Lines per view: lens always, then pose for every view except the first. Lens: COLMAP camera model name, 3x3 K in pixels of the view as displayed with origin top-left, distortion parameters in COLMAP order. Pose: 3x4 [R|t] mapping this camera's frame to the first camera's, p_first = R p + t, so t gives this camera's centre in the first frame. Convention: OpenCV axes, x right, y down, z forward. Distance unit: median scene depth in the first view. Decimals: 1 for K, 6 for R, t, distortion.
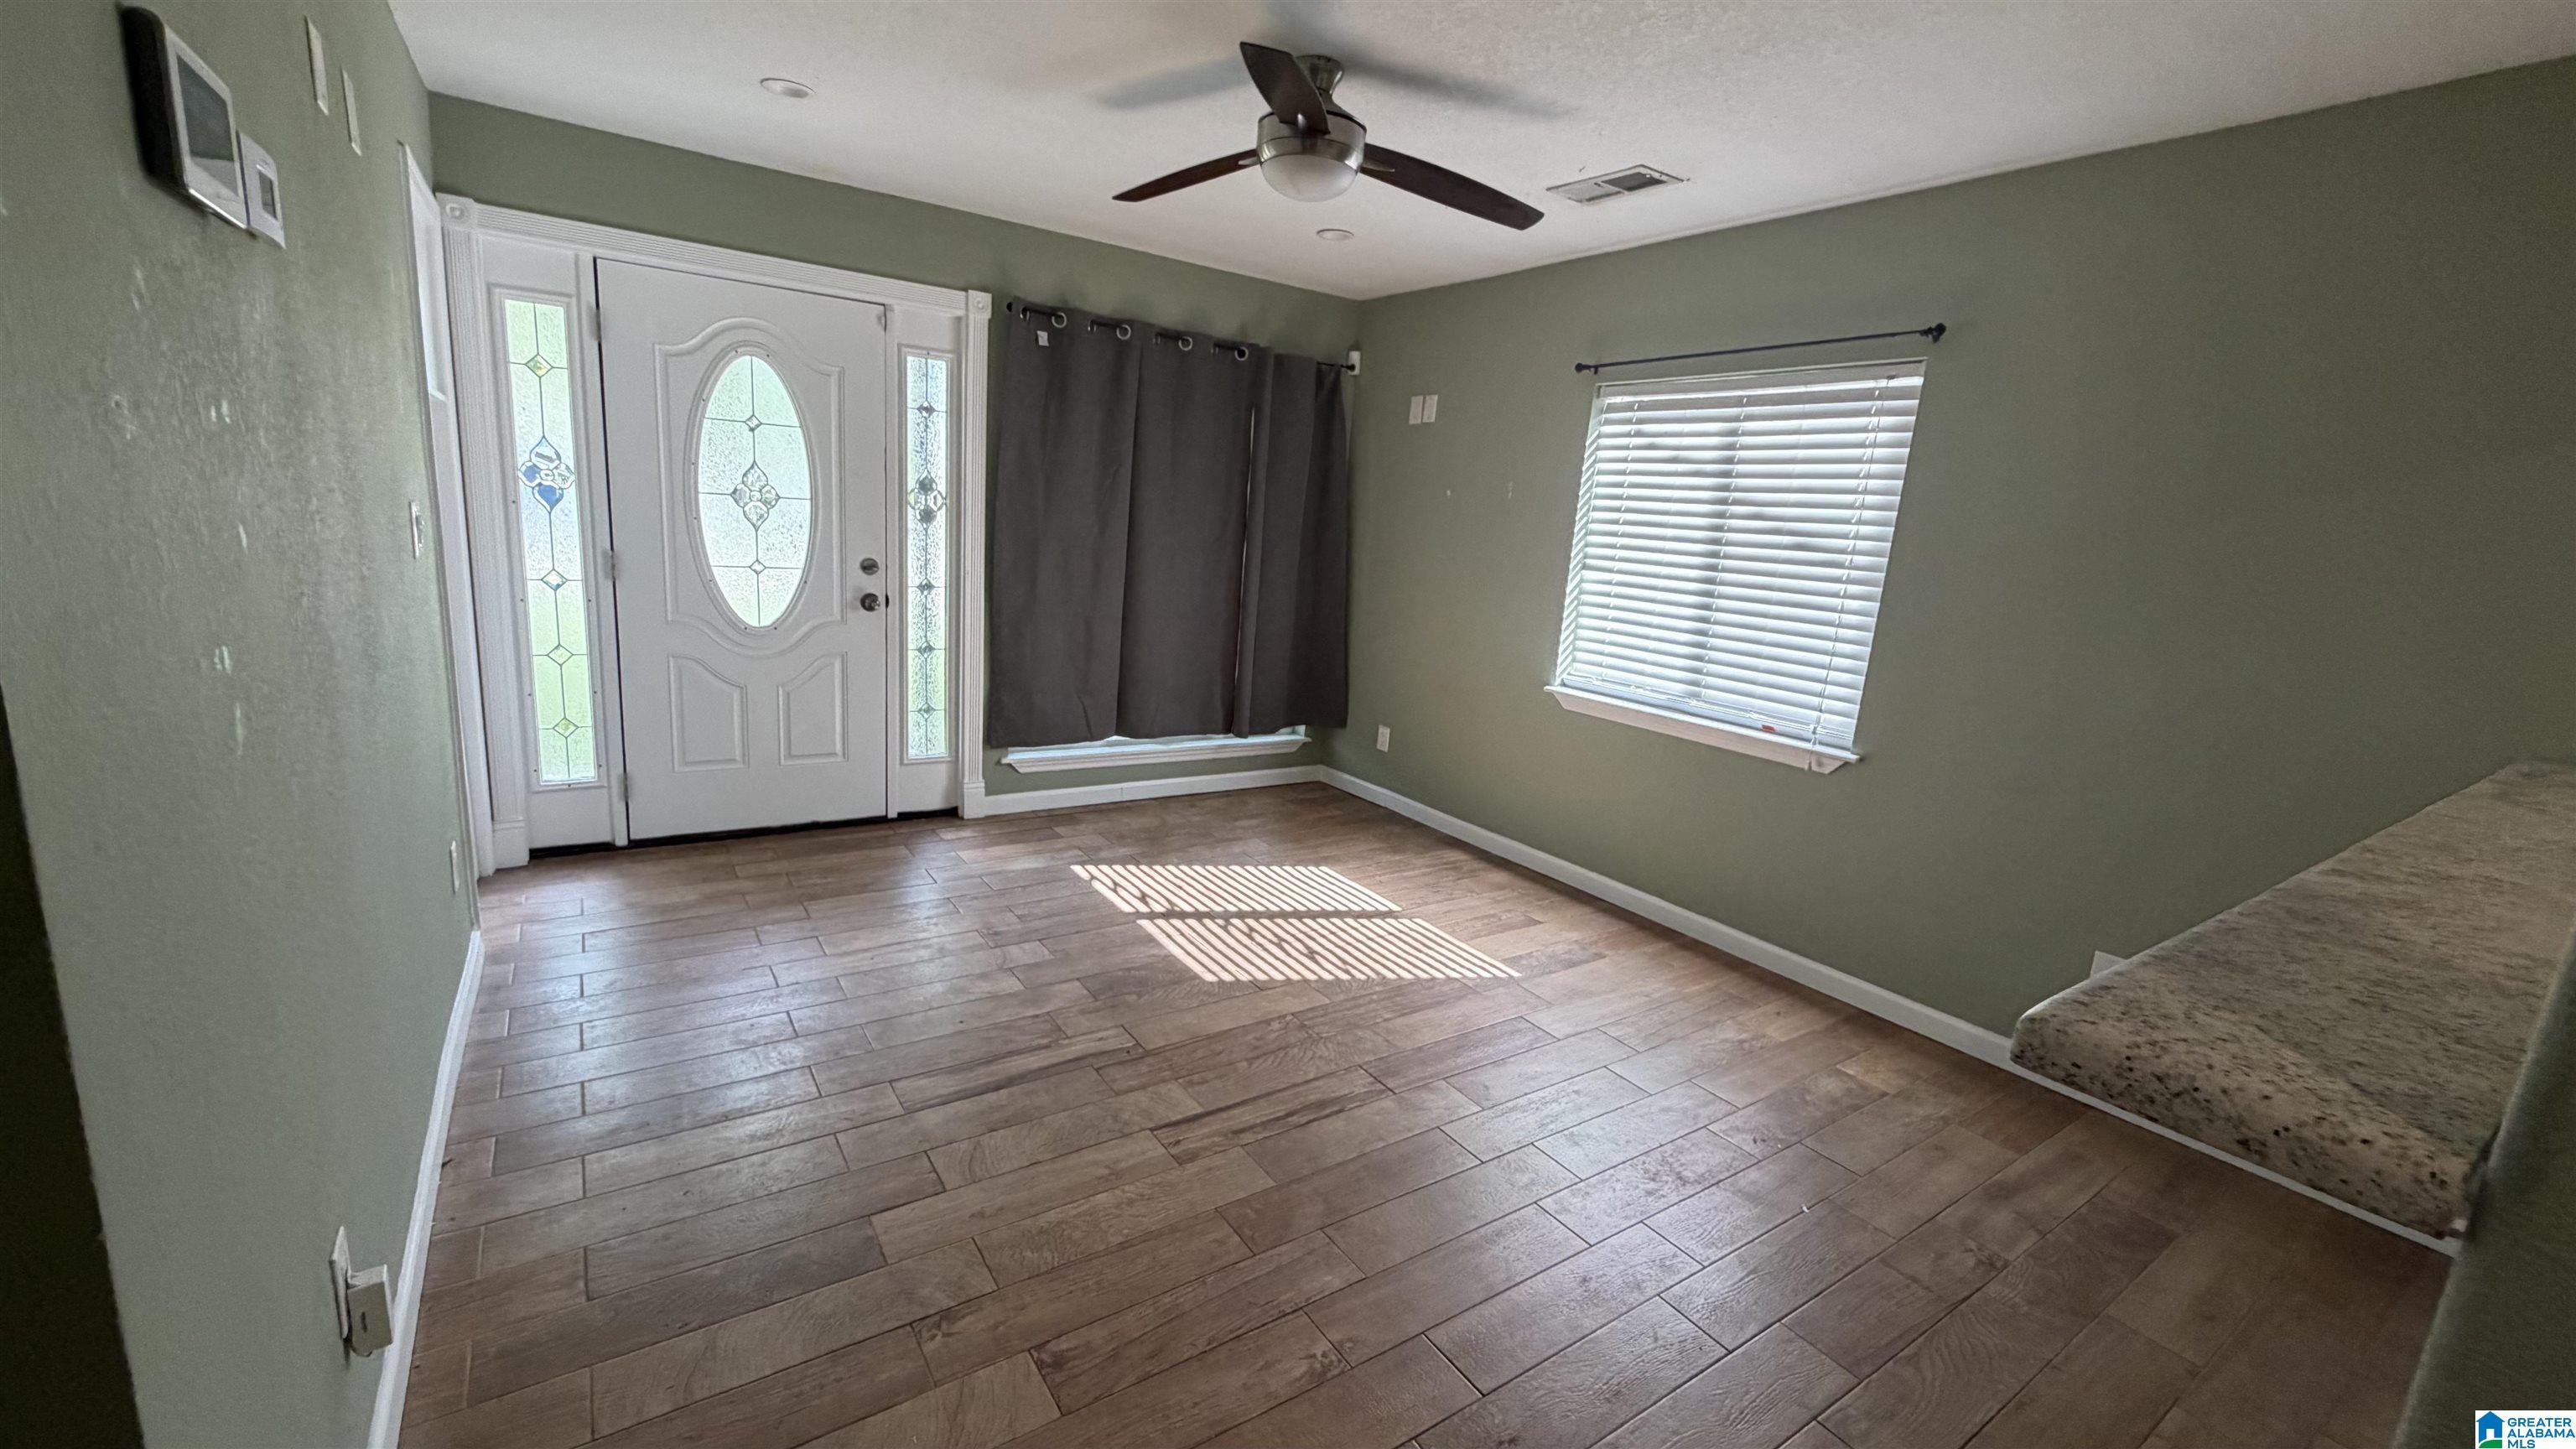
lens RADIAL K [[1012.2, 0, 1287.8], [0, 1012.2, 724.8], [0, 0, 1]] dist [-0.002471, -0.000273]
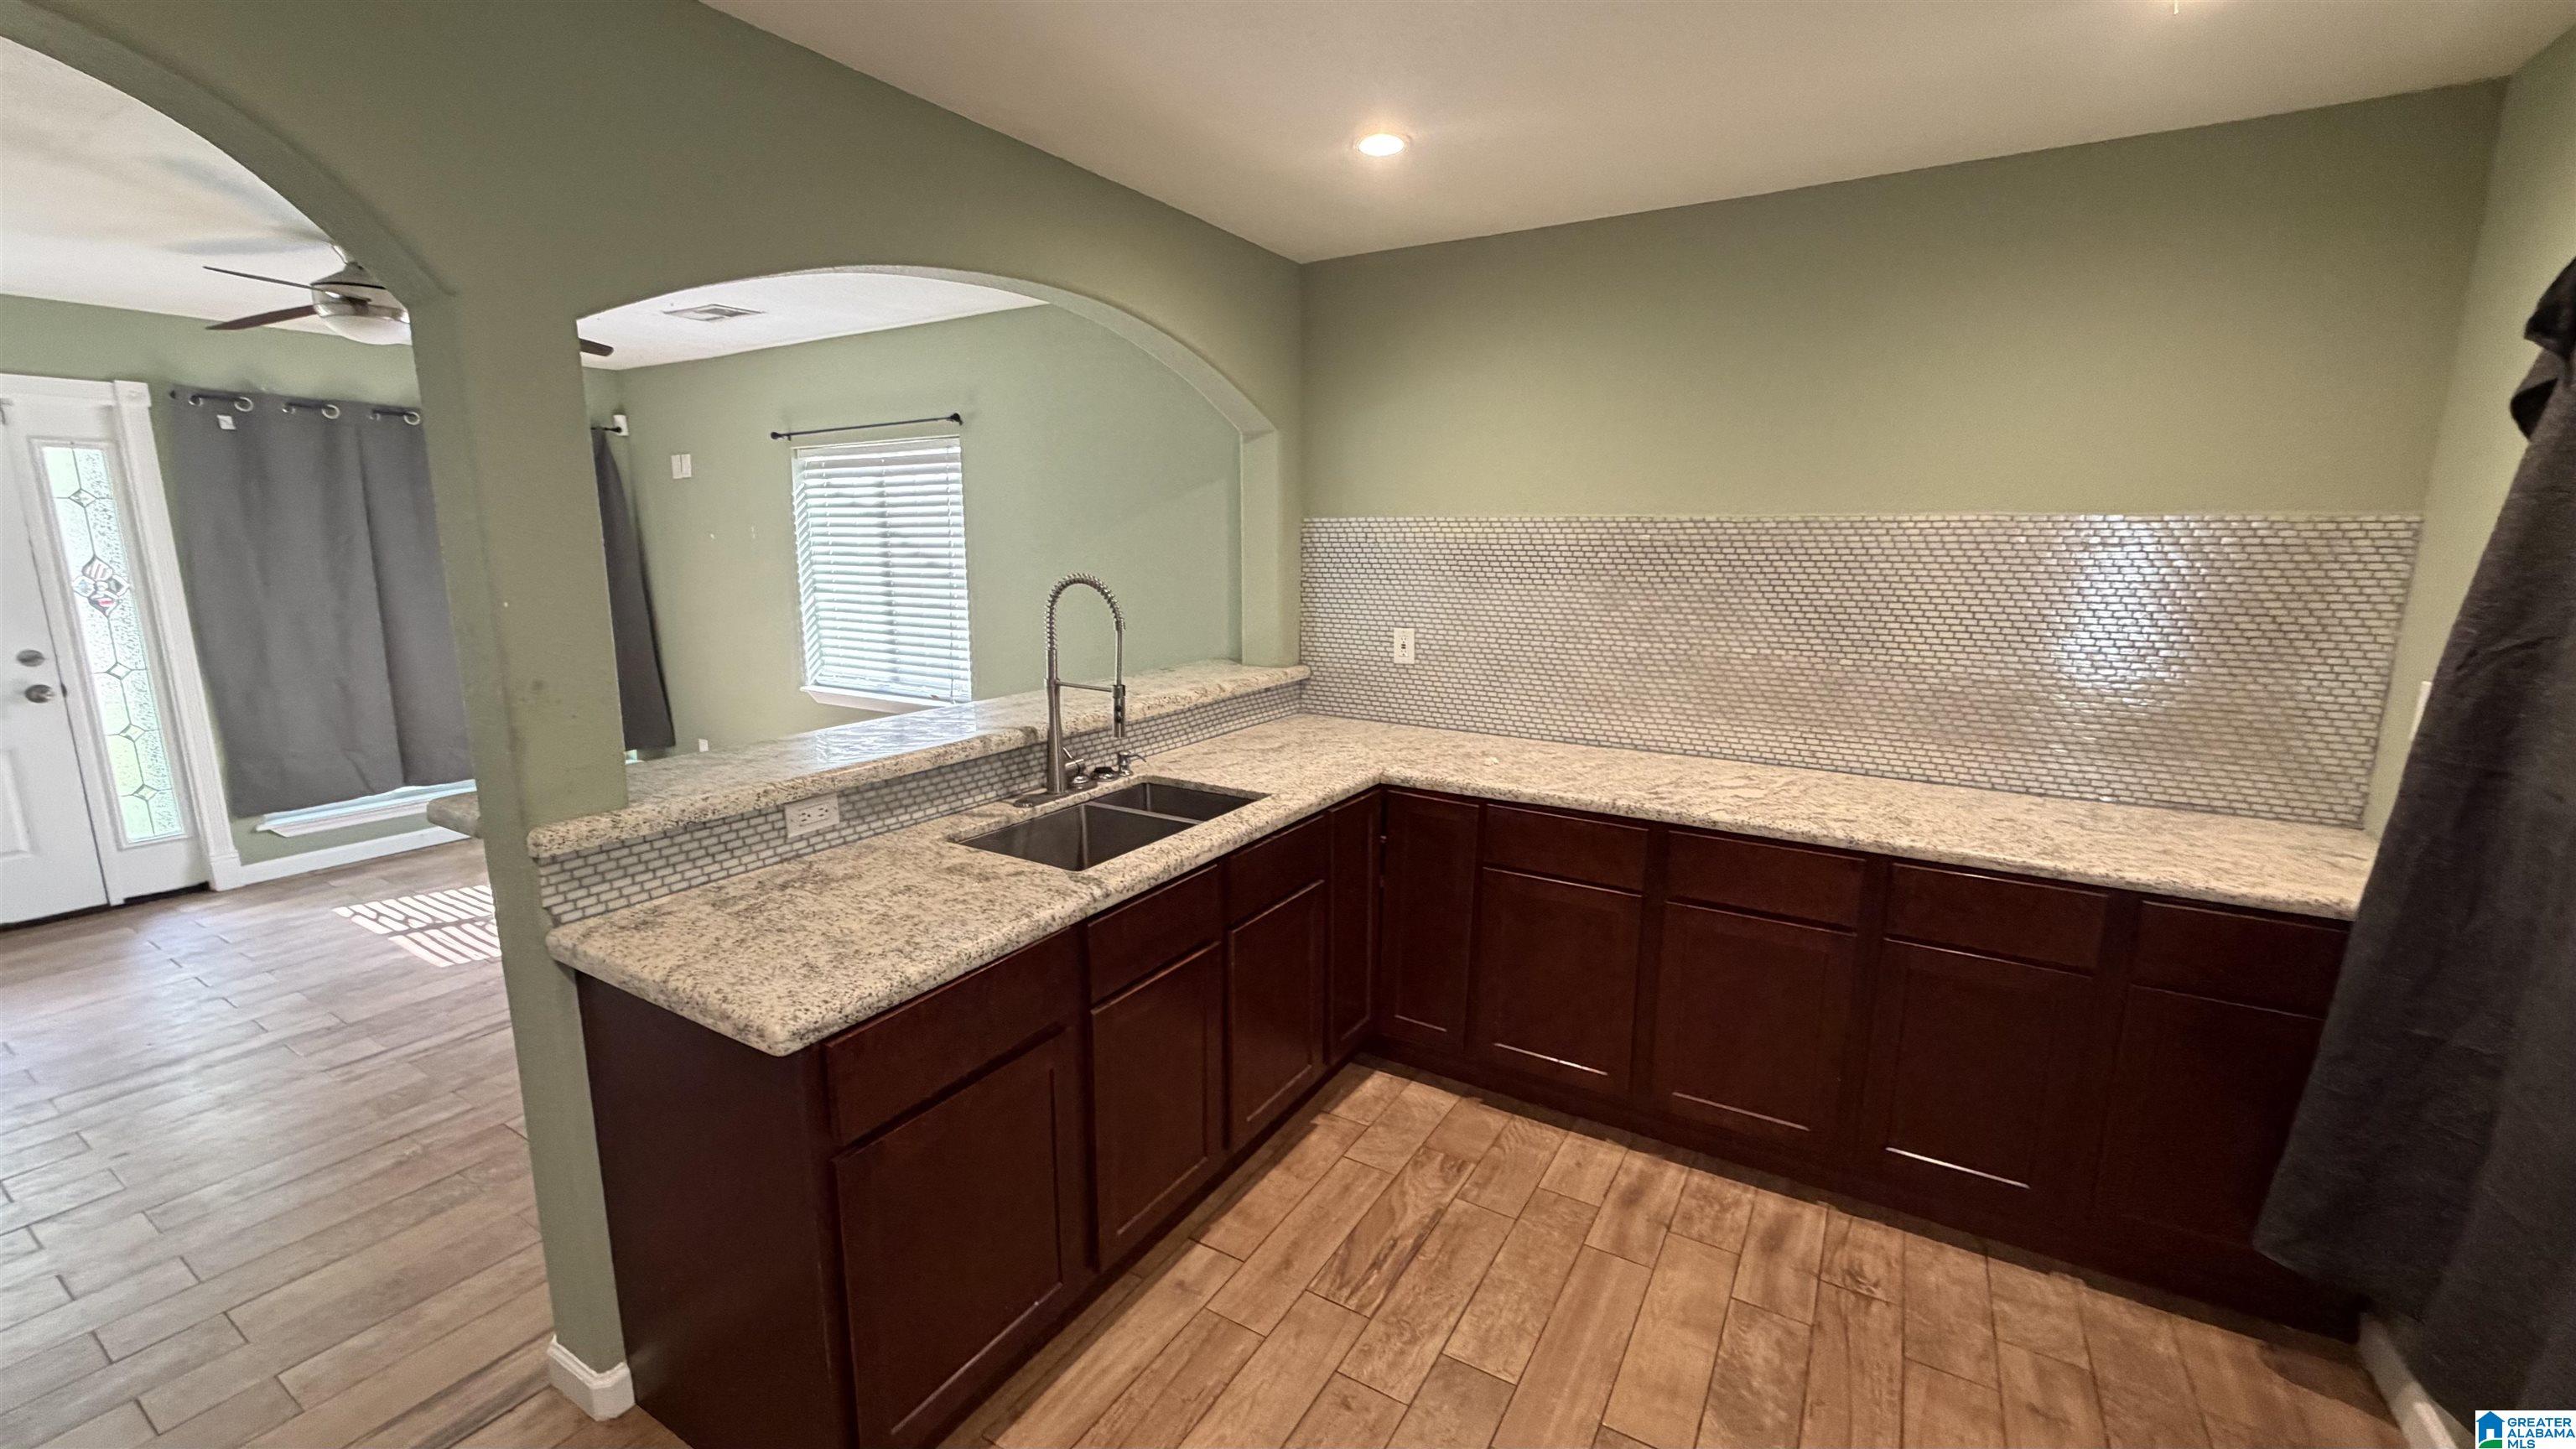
lens RADIAL K [[1012.2, 0, 1282.1], [0, 1012.2, 723.0], [0, 0, 1]] dist [-0.002471, -0.000273]
pose [[0.909684, -0.145567, 0.388954, 0.309897], [0.147331, 0.988759, 0.025469, 0.062469], [-0.388290, 0.034136, 0.920905, -0.387660]]
